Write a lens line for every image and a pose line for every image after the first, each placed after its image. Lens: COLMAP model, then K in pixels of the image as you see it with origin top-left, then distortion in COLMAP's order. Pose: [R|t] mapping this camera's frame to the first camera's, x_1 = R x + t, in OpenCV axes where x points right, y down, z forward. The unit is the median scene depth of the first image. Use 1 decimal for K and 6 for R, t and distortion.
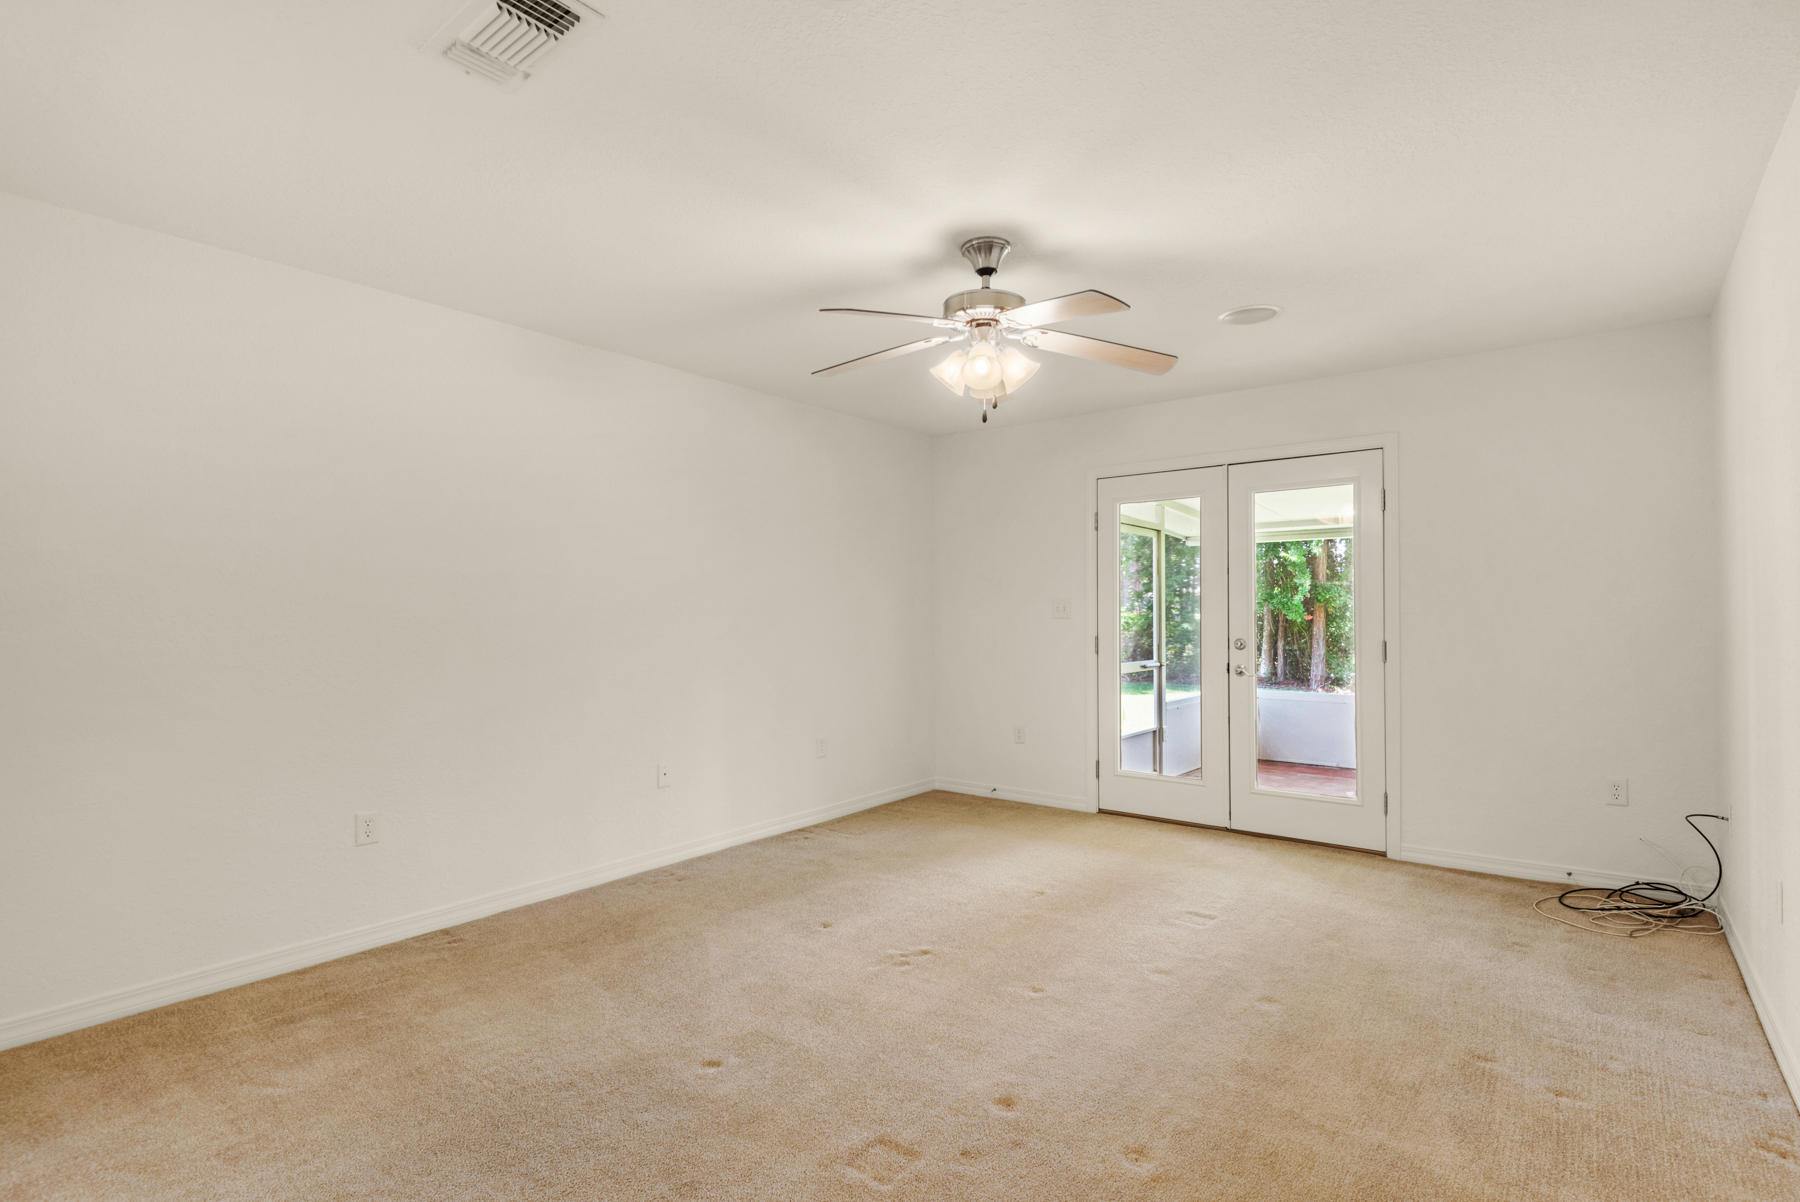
lens RADIAL K [[906.9, 0, 902.4], [0, 906.9, 614.8], [0, 0, 1]] dist [0.013710, -0.000904]
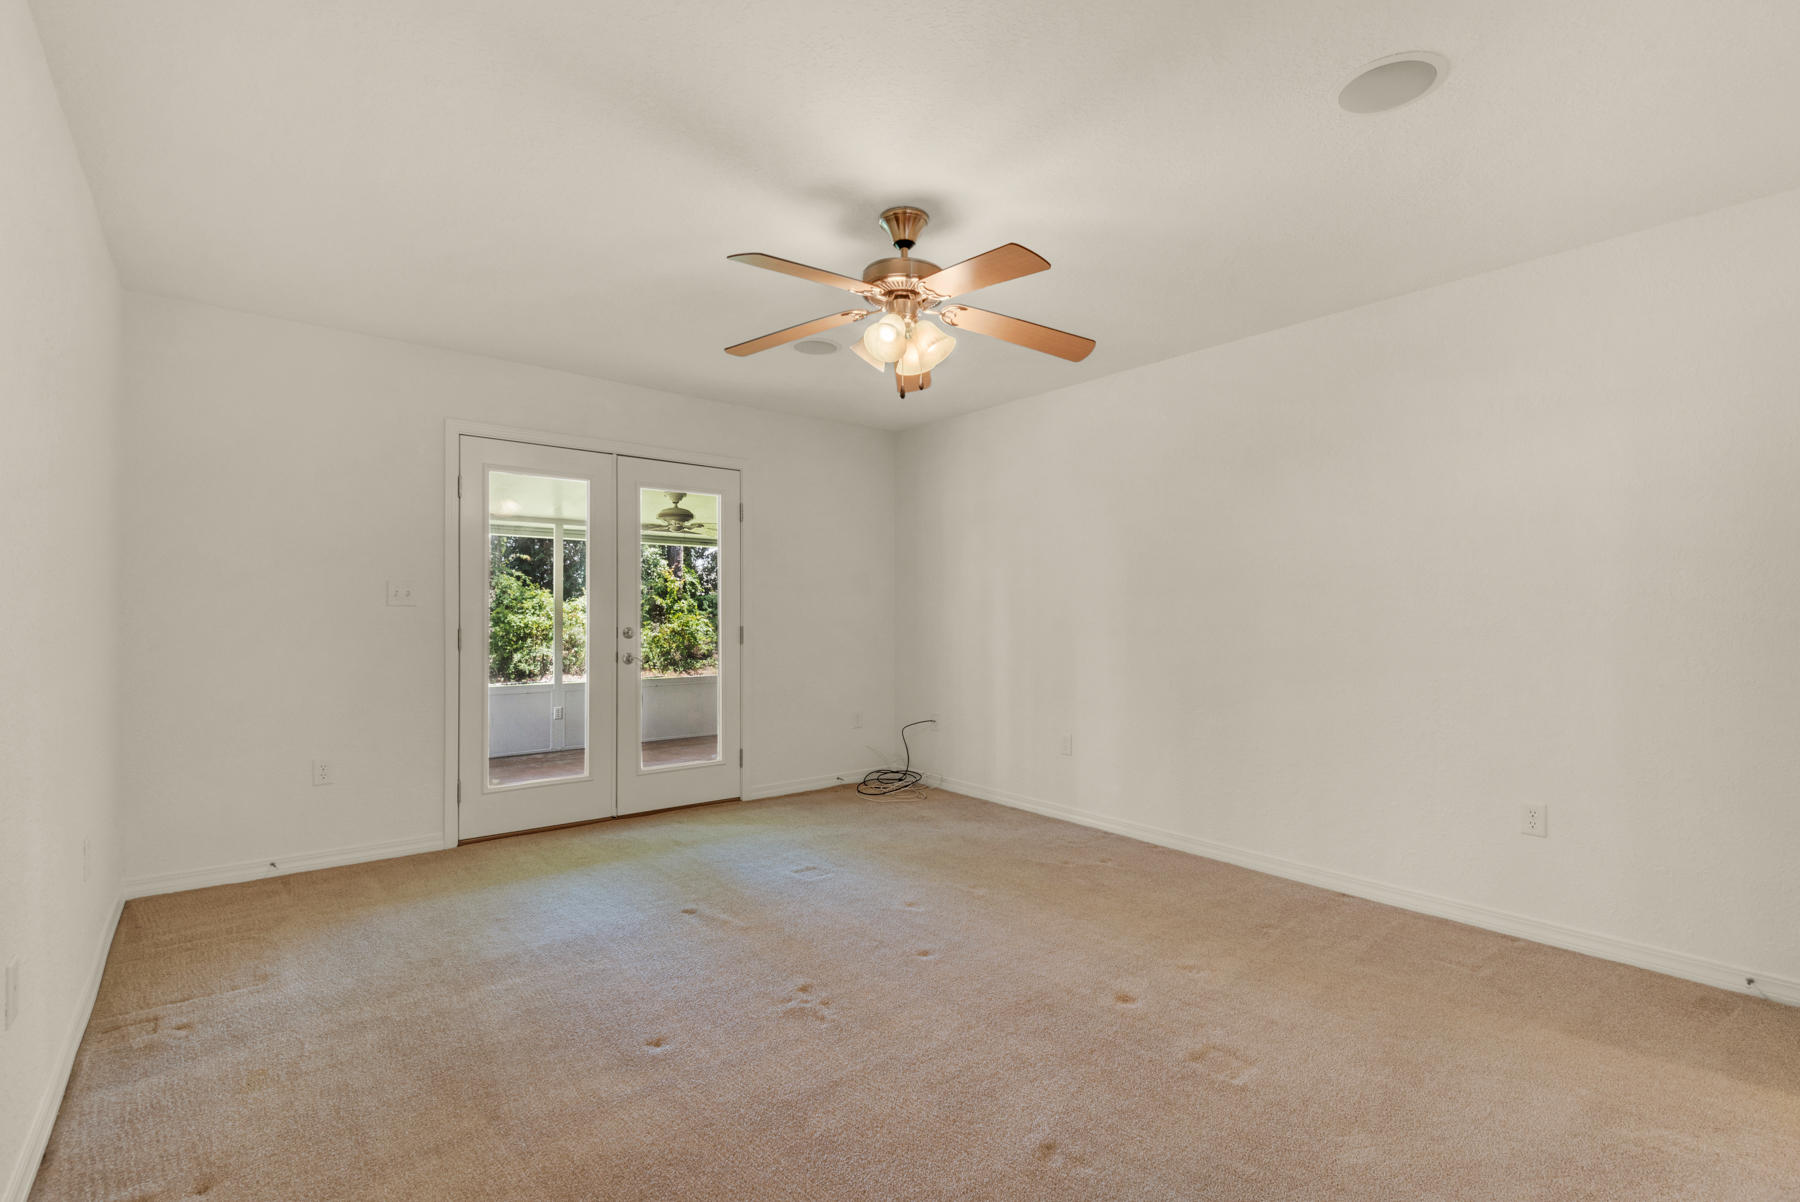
lens RADIAL K [[833.0, 0, 909.8], [0, 833.0, 599.4], [0, 0, 1]] dist [0.032177, -0.014491]
pose [[0.203390, 0.023947, 0.978805, -0.556363], [0.002436, 0.999685, -0.024964, 0.021830], [-0.979095, 0.007461, 0.203268, 0.566292]]
